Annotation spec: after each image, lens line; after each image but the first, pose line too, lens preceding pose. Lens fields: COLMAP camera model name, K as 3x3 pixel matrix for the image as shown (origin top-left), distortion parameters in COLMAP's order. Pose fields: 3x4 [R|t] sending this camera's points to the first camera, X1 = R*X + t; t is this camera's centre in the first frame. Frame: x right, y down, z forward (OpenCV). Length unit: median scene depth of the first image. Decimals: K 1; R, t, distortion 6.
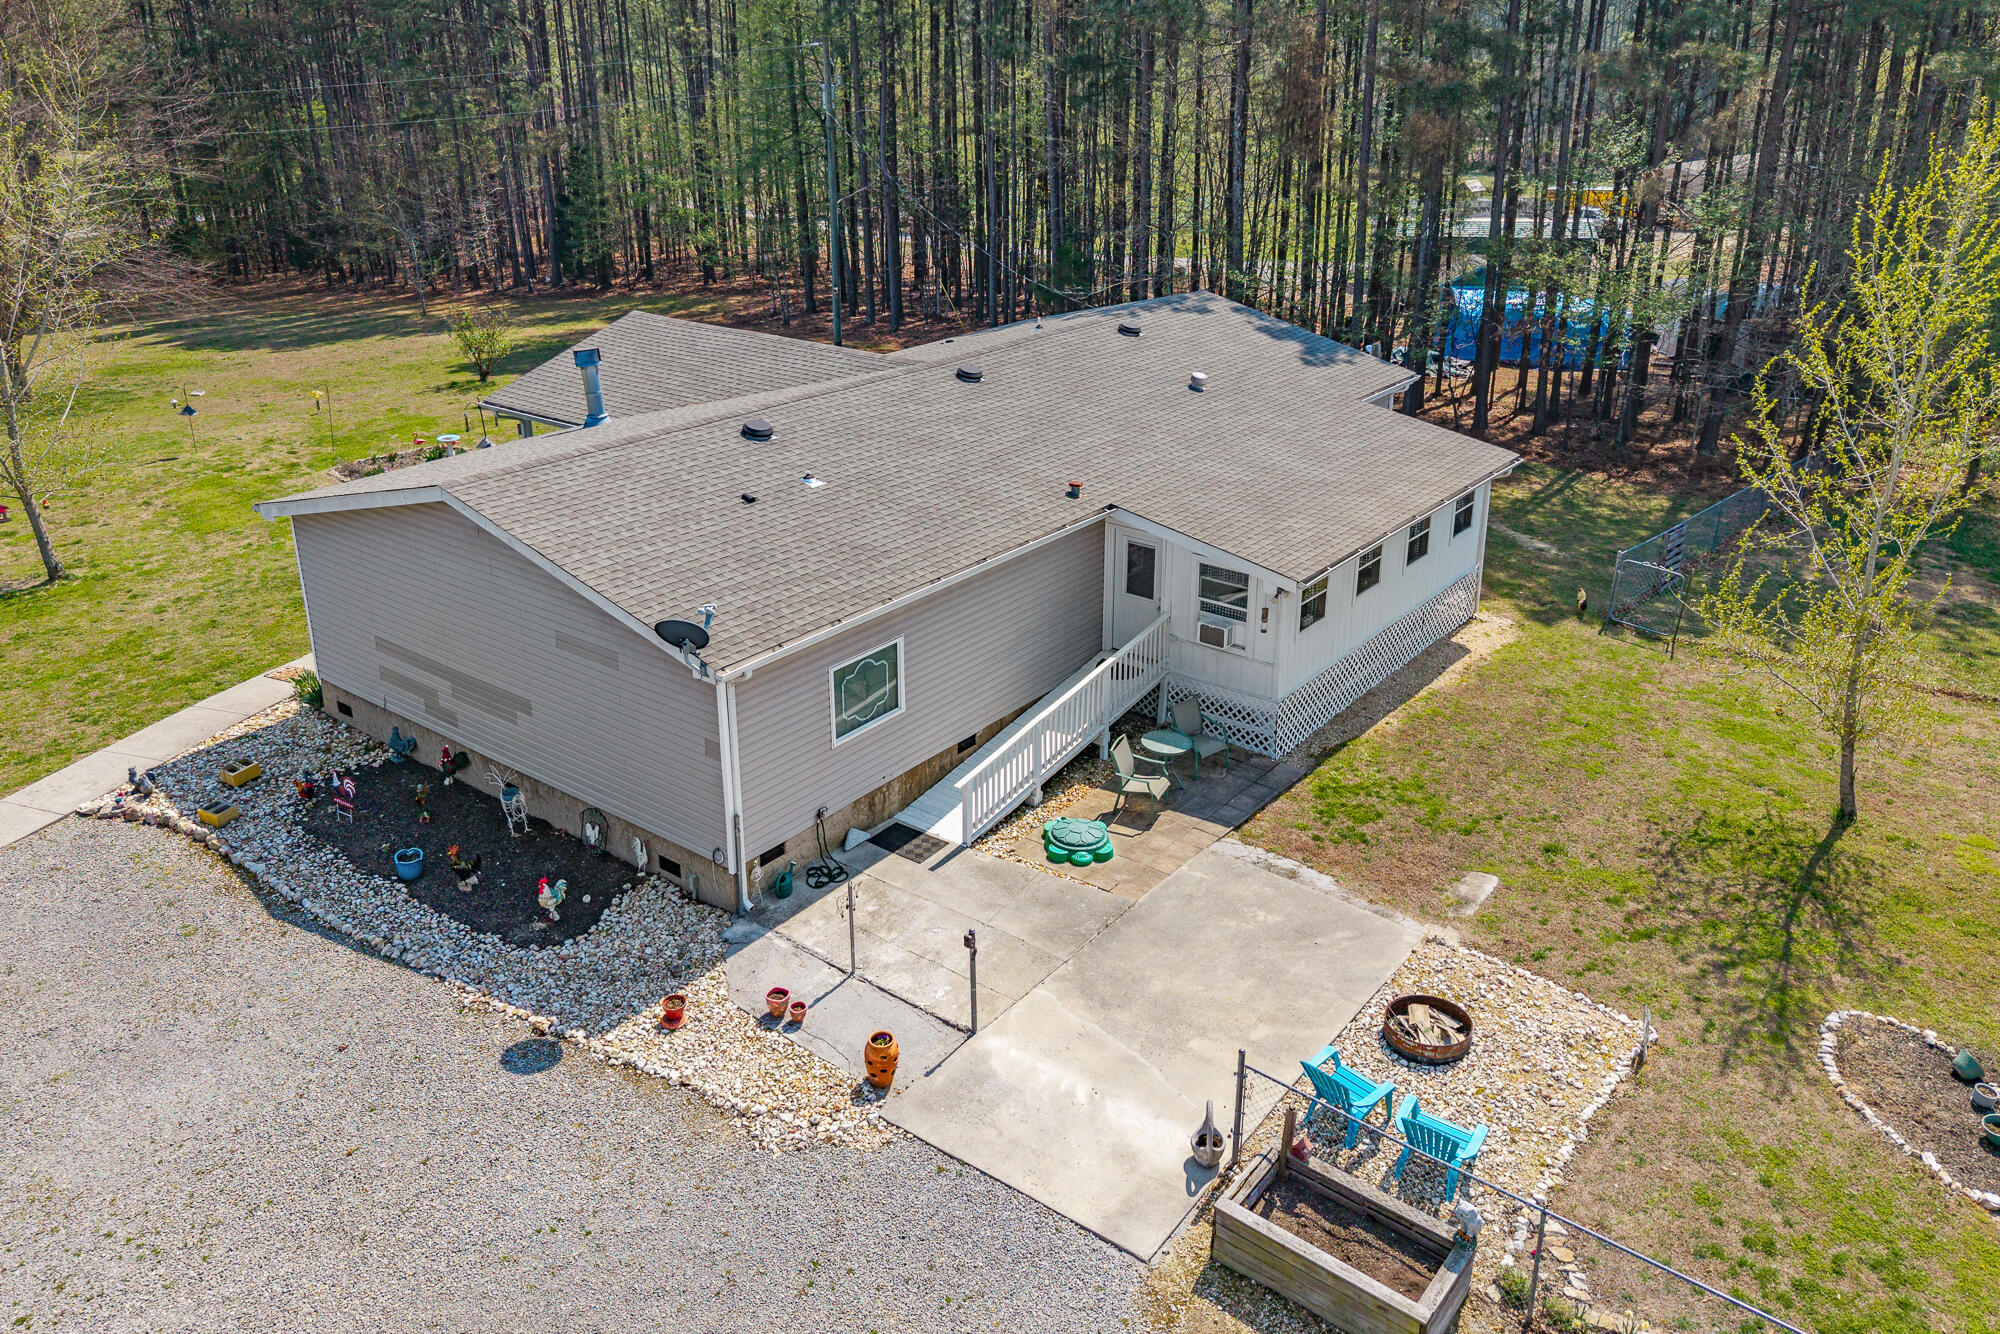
lens RADIAL K [[1513.0, 0, 1015.5], [0, 1513.0, 560.4], [0, 0, 1]] dist [0.045271, -0.081604]
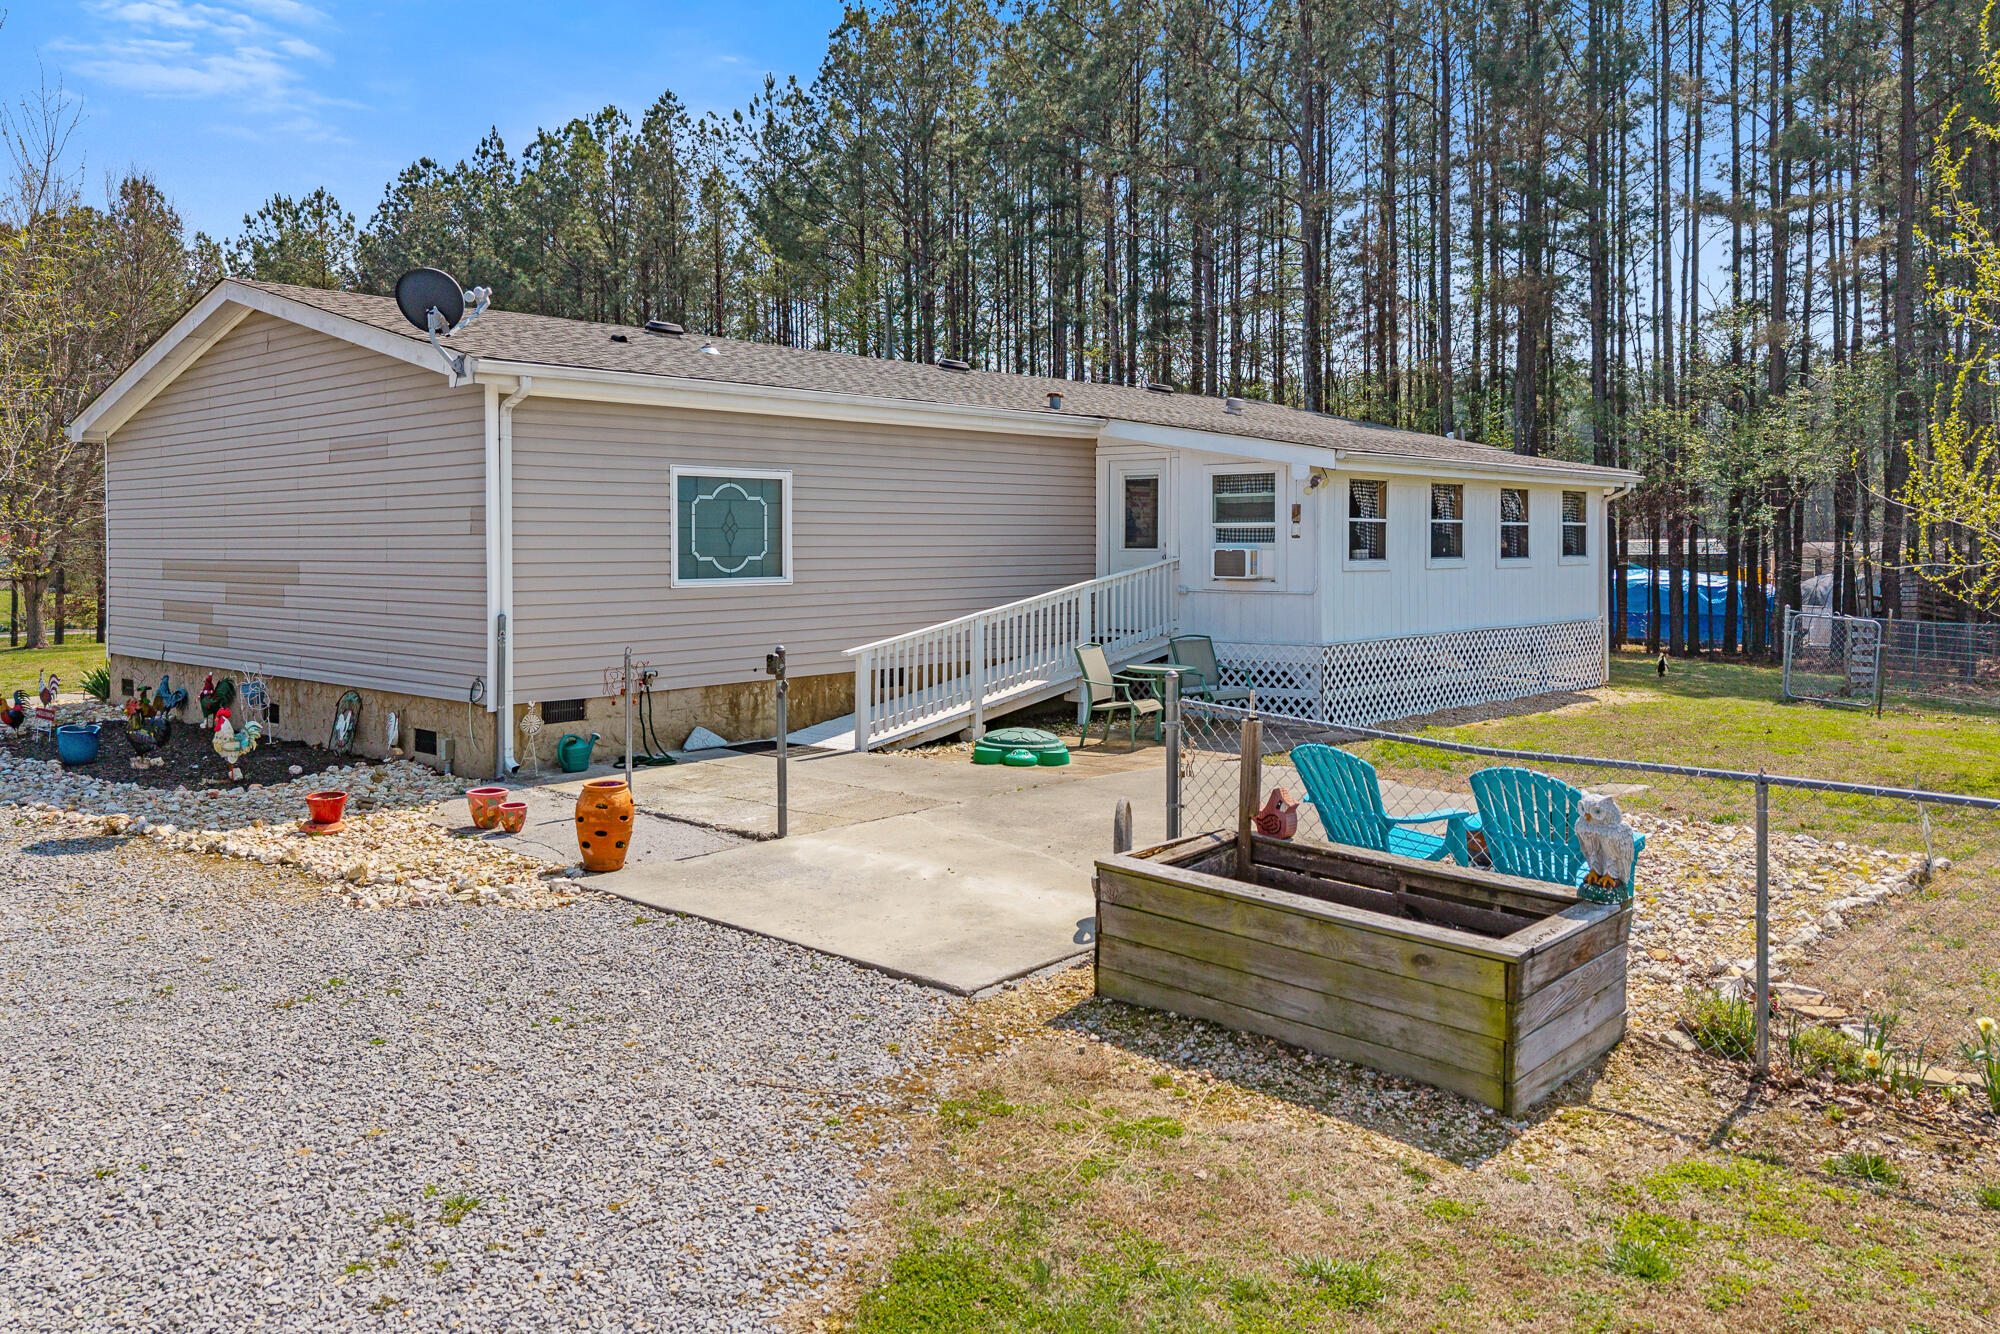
lens RADIAL K [[1513.0, 0, 1015.5], [0, 1513.0, 560.4], [0, 0, 1]] dist [0.045271, -0.081604]
pose [[0.996494, -0.003995, -0.083568, 0.100767], [-0.023219, 0.946417, -0.322112, 0.338469], [0.080377, 0.322923, 0.943006, 0.332122]]
